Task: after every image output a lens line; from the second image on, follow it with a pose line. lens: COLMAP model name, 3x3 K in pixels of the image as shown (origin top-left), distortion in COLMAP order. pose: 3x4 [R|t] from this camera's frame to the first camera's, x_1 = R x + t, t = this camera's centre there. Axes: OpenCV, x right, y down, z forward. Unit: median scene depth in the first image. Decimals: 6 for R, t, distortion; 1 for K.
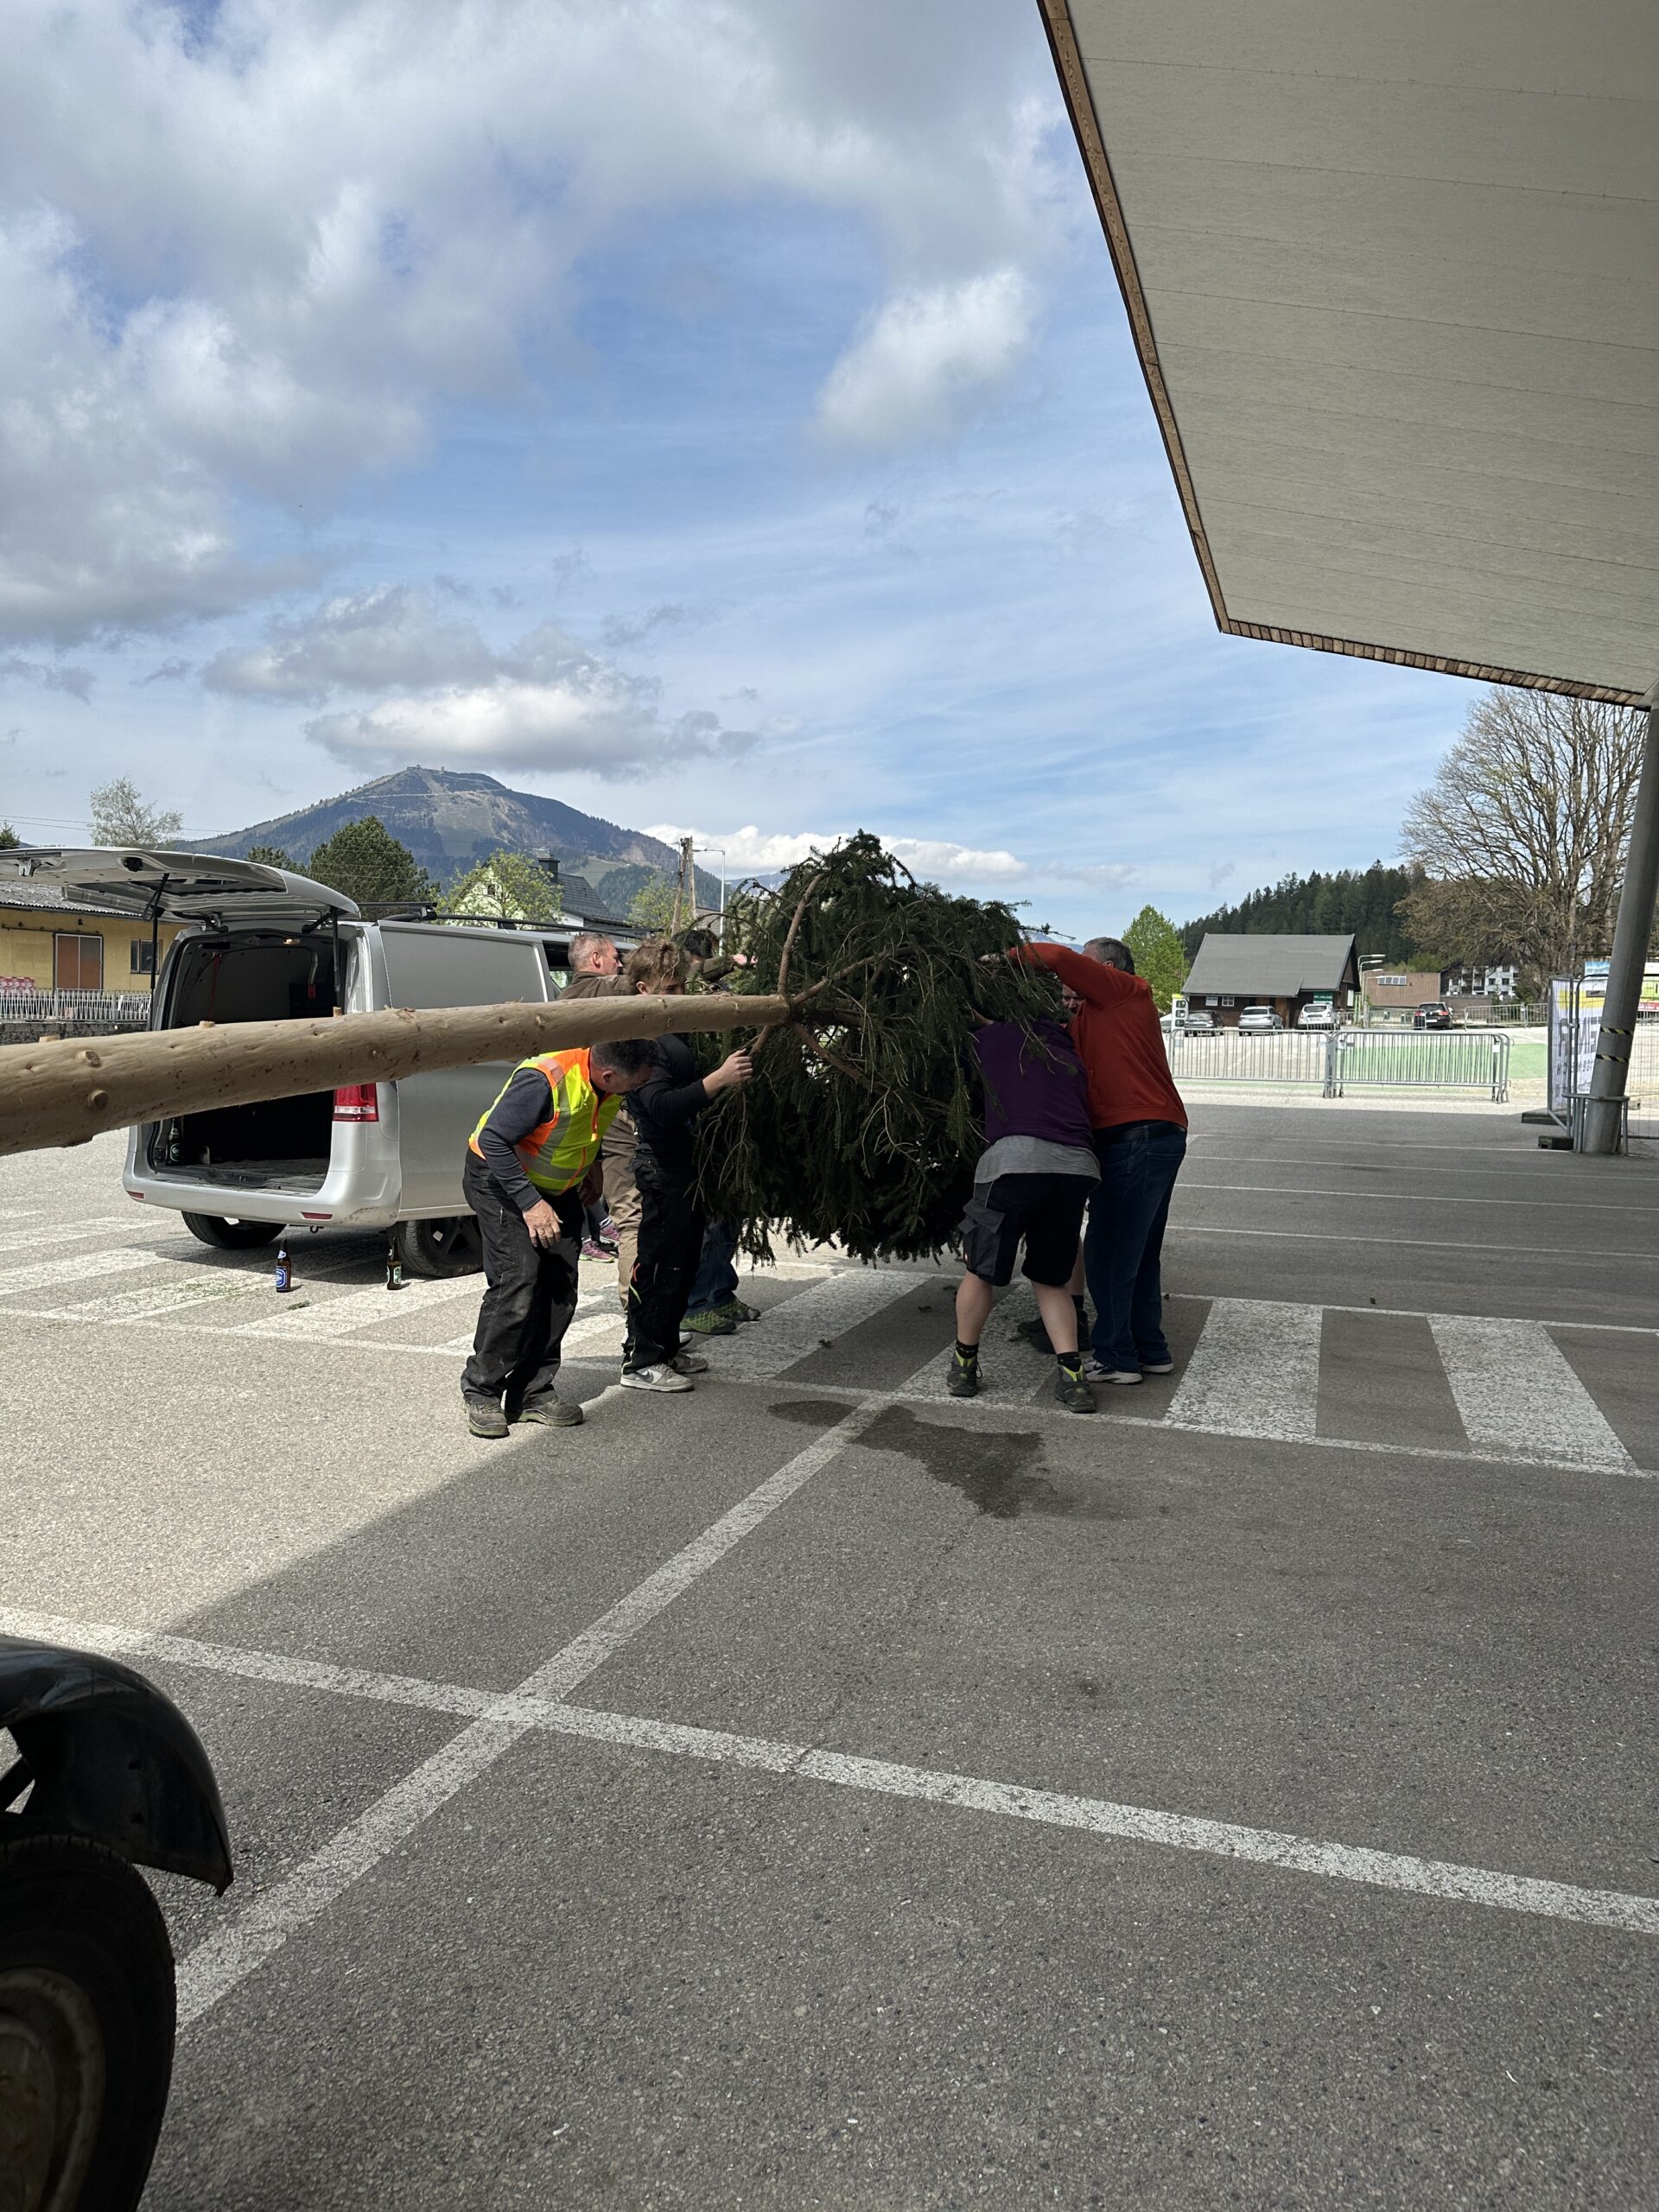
lens RADIAL K [[1536.5, 0, 827.0], [0, 1536.5, 1092.3], [0, 0, 1]] dist [0.047699, -0.060340]
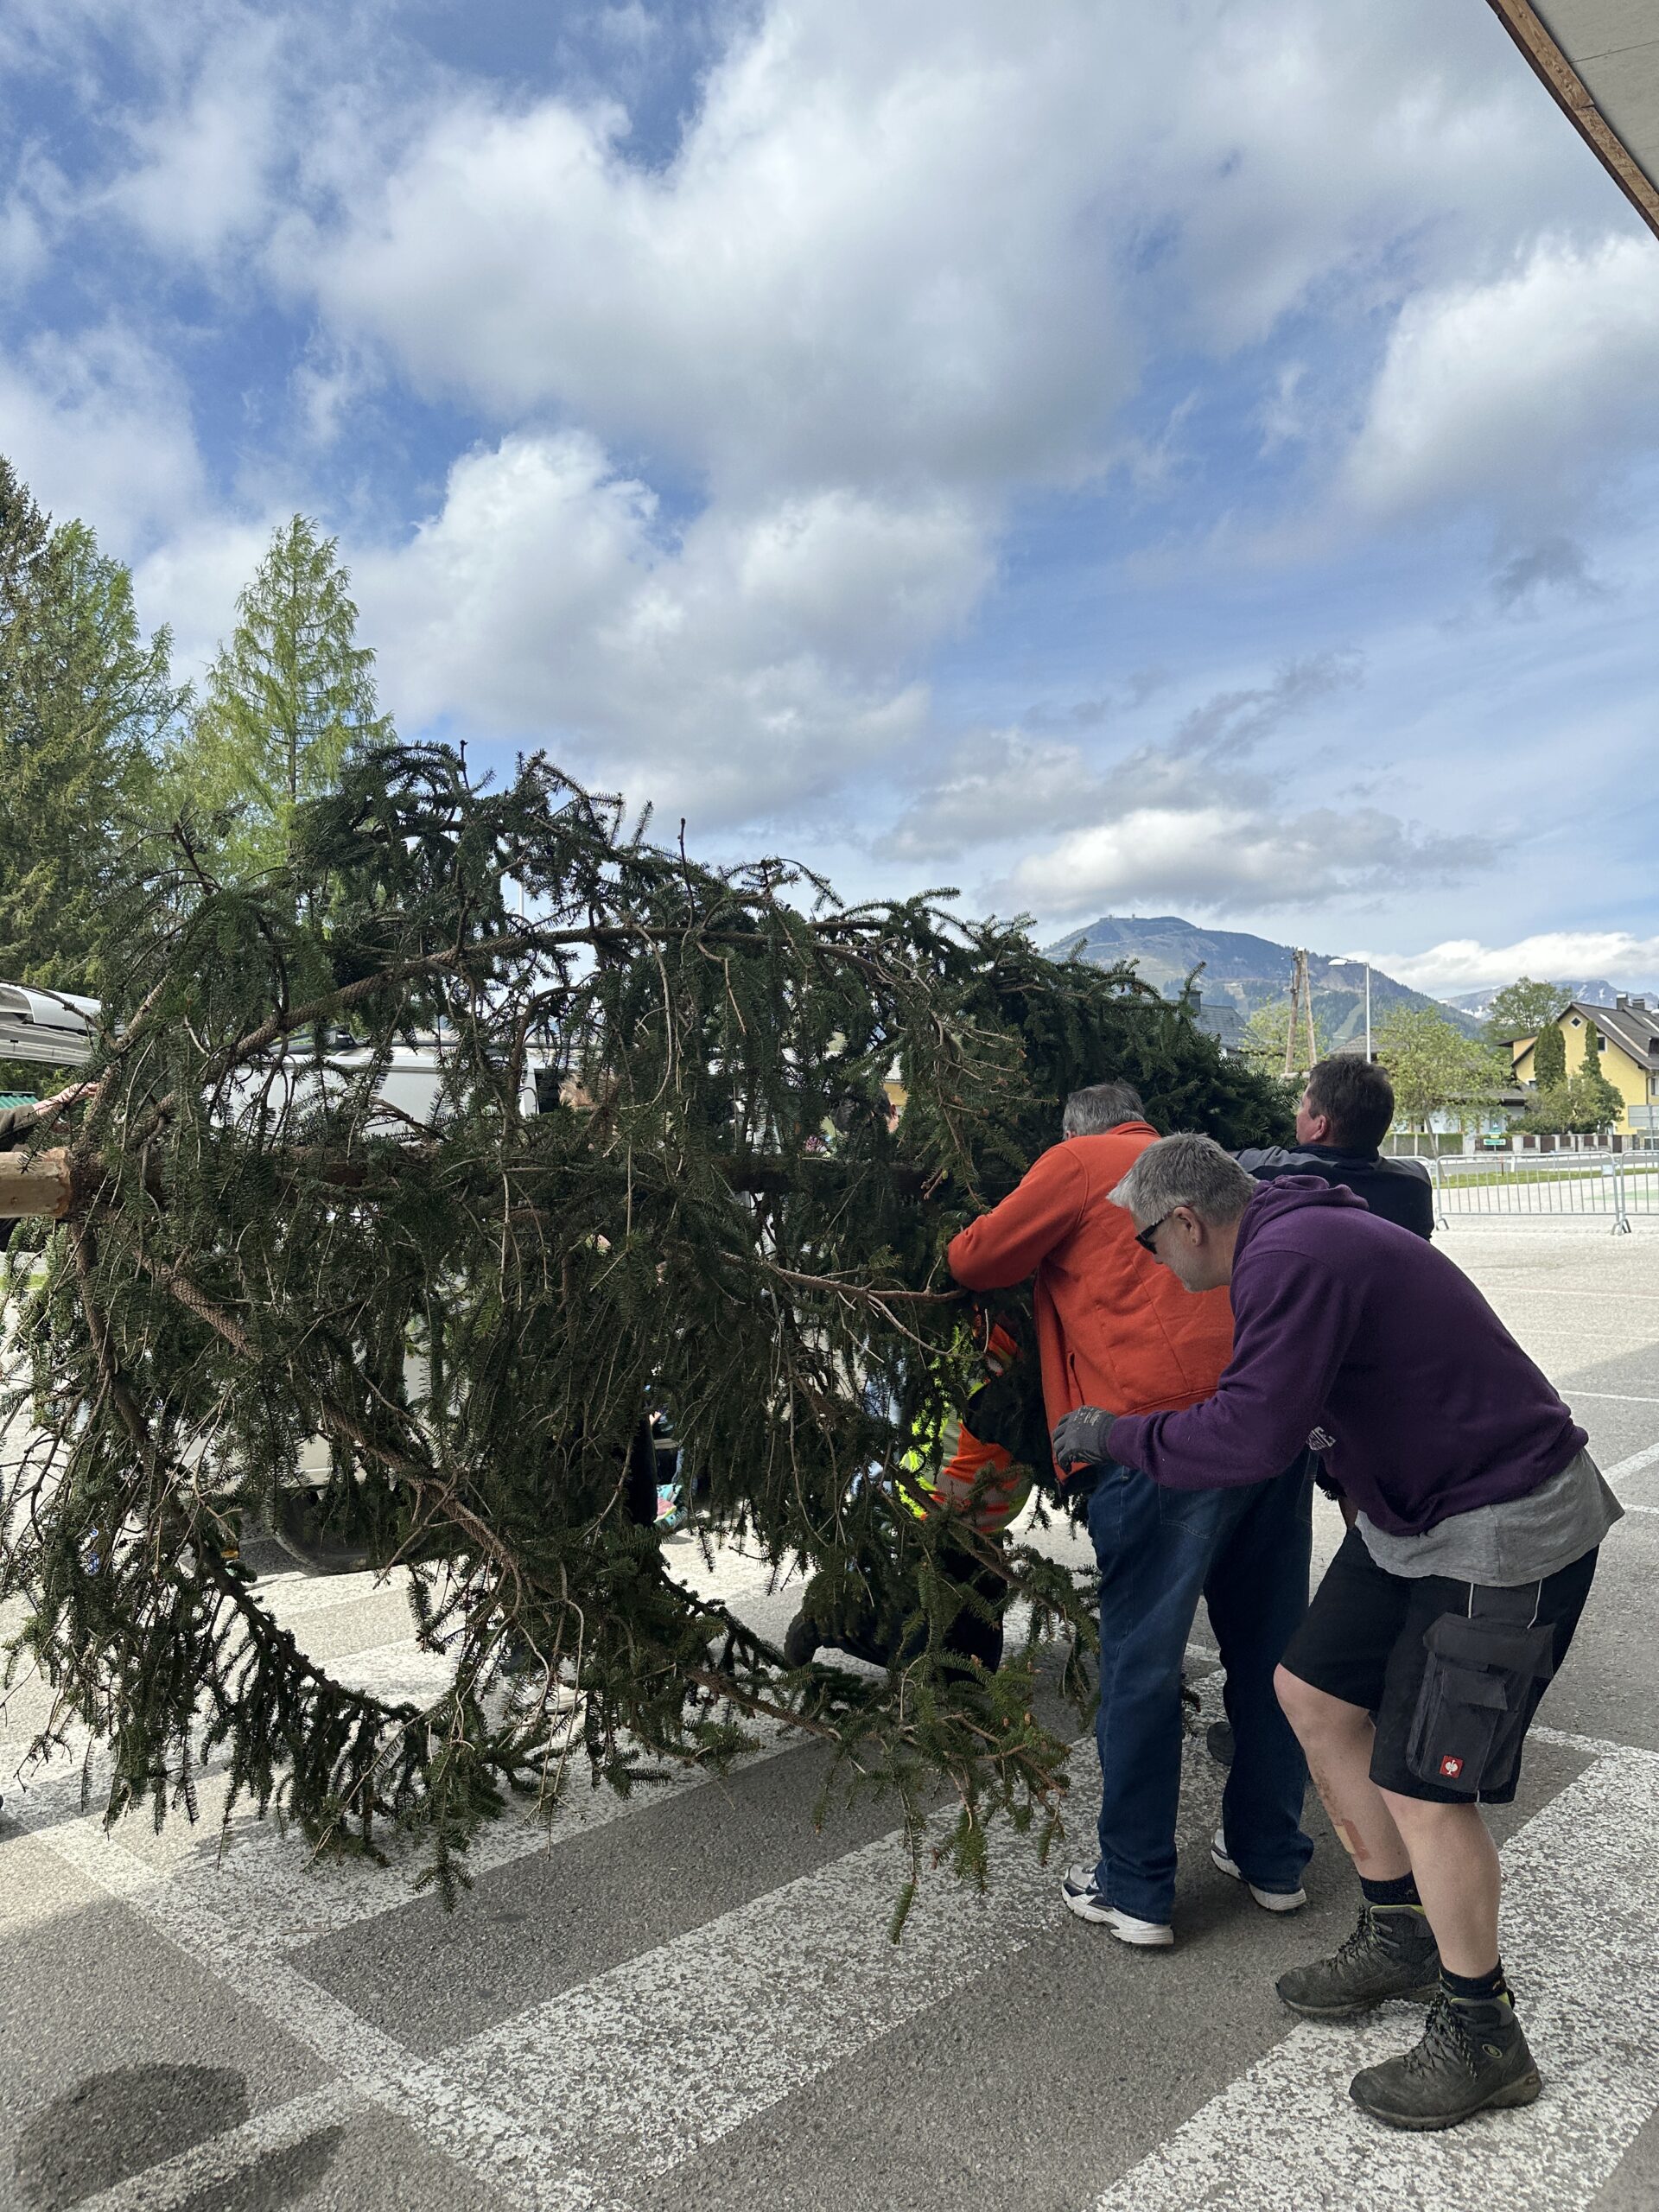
lens RADIAL K [[1536.5, 0, 817.1], [0, 1536.5, 1105.0], [0, 0, 1]] dist [0.047699, -0.060340]
pose [[0.898129, -0.049932, -0.436888, 0.267032], [0.013868, 0.996254, -0.085353, -0.026280], [0.439514, 0.070599, 0.895457, 0.493620]]
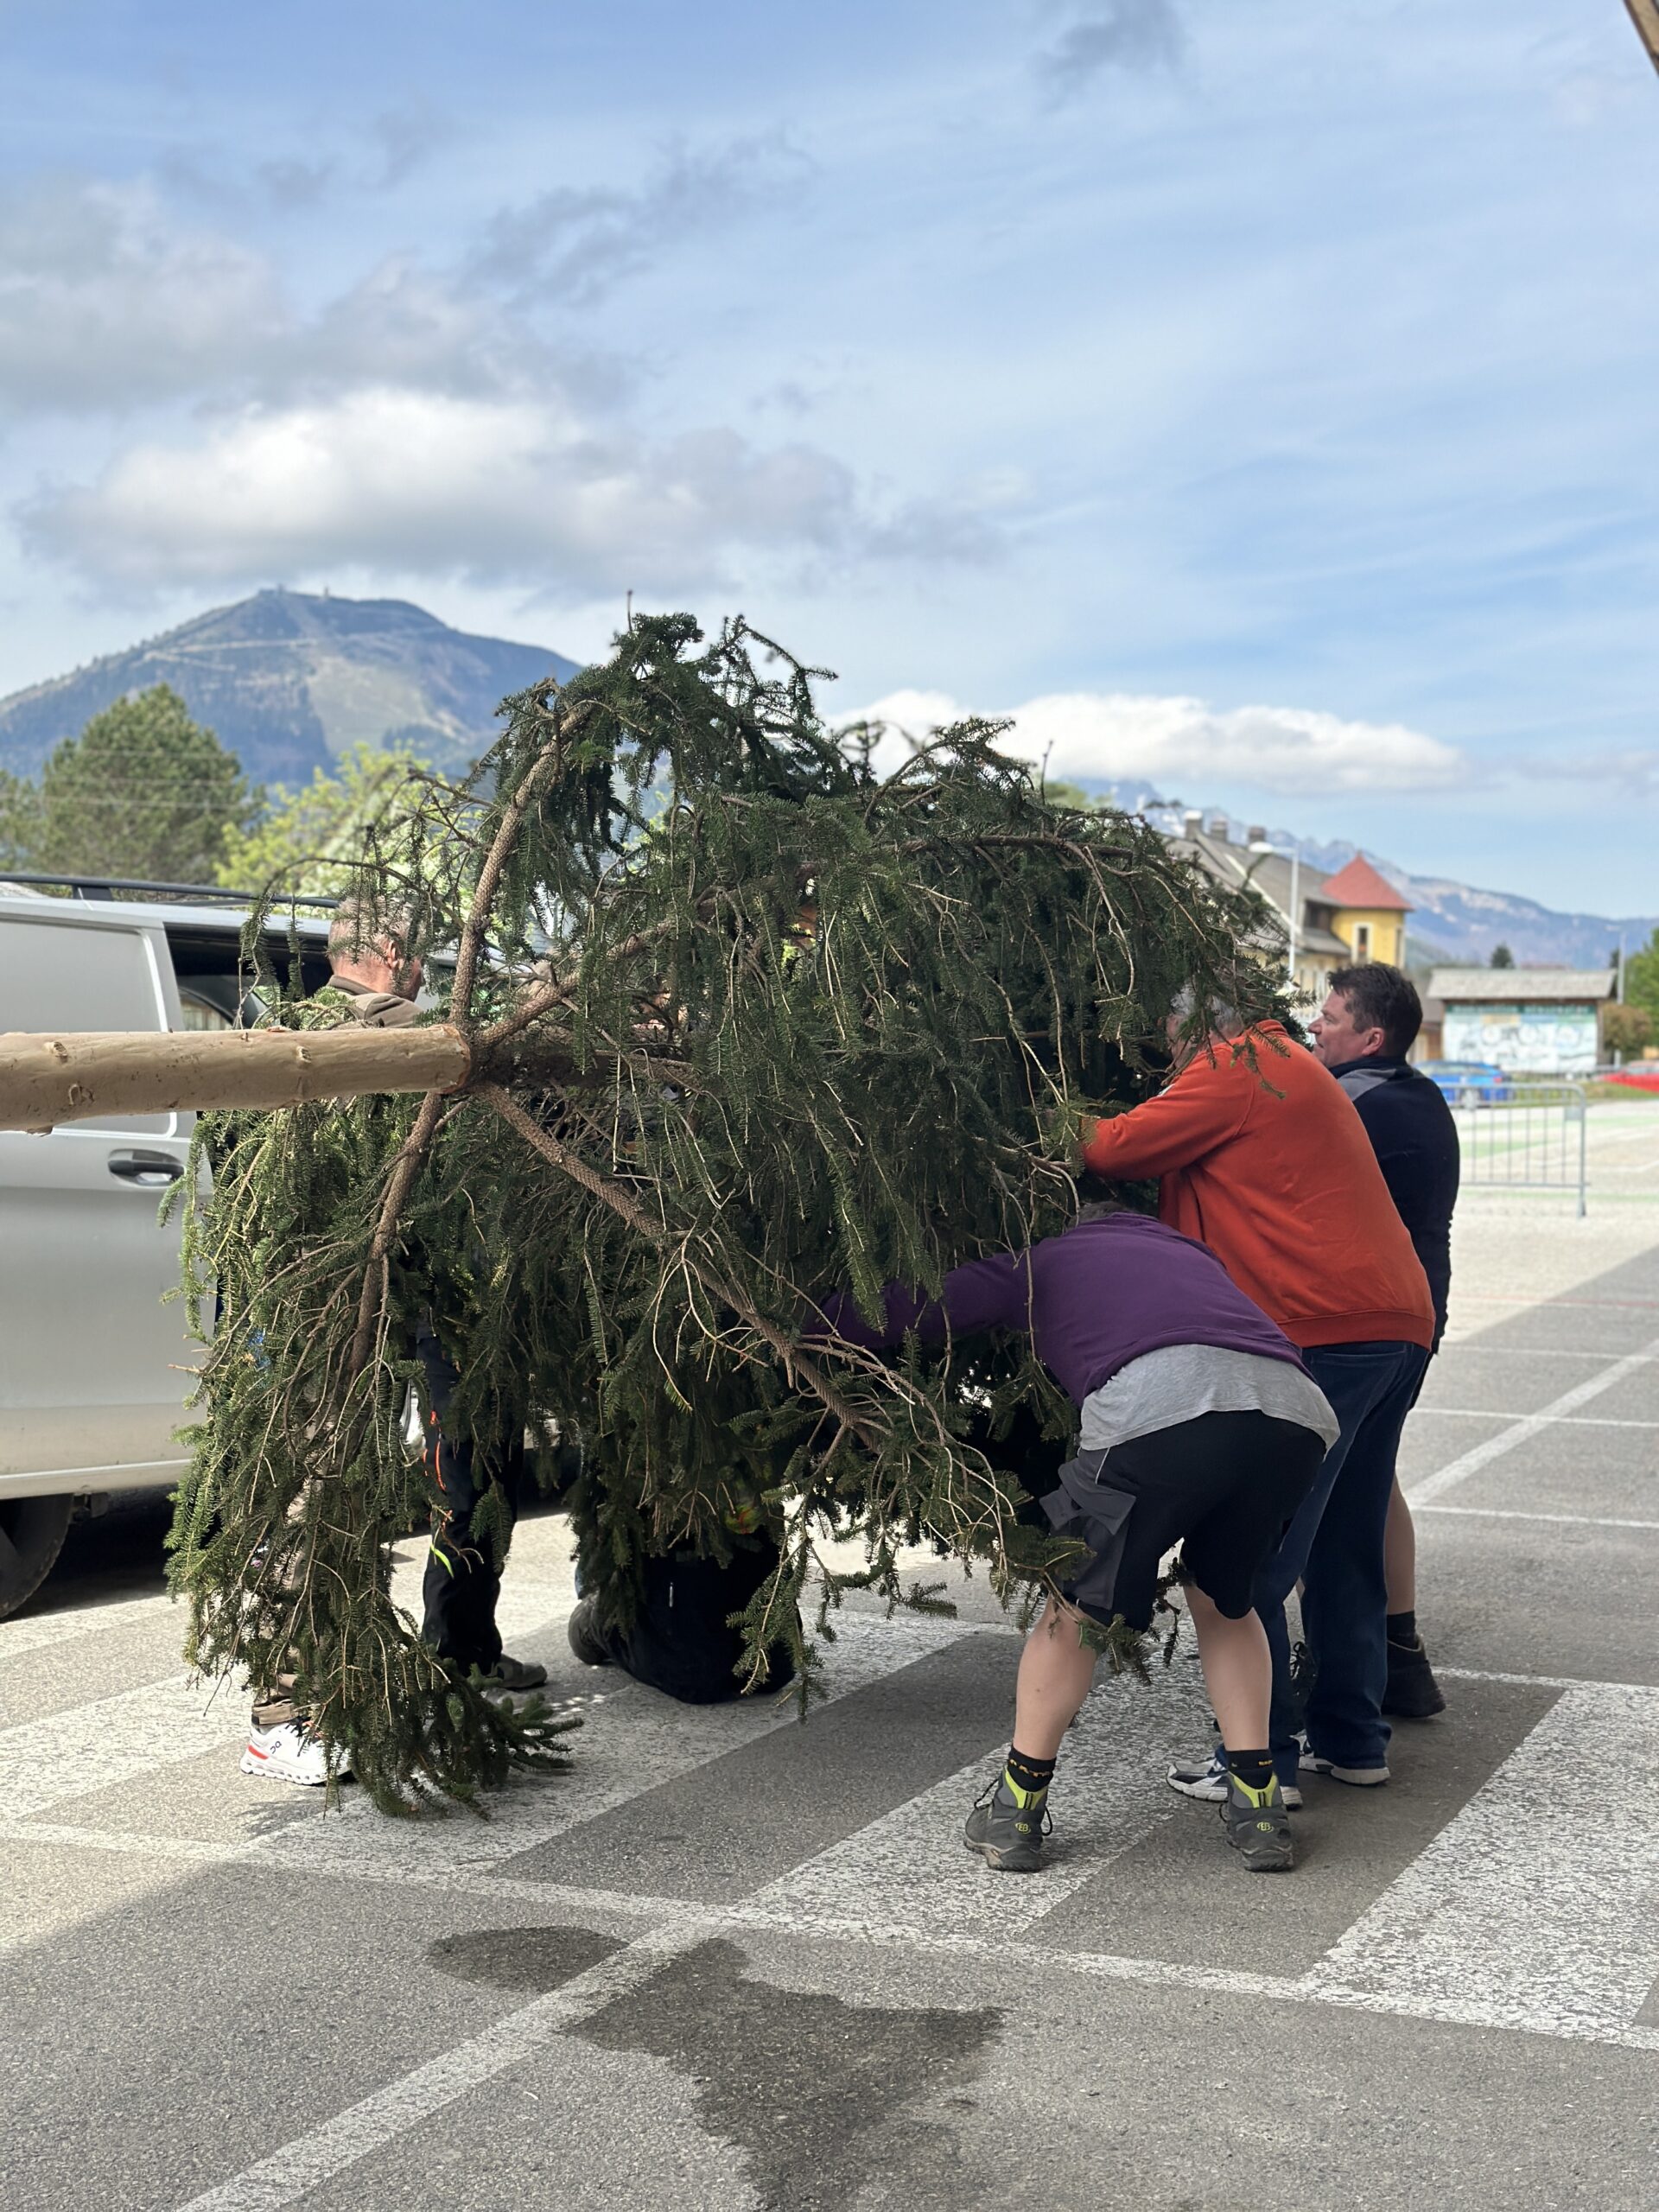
lens RADIAL K [[3067.7, 0, 867.1], [0, 3067.7, 1210.6], [0, 0, 1]] dist [0.055494, 0.000000]
pose [[0.997402, -0.007316, -0.071660, 0.115096], [0.007079, 0.999969, -0.003556, -0.005353], [0.071684, 0.003040, 0.997423, 0.074523]]
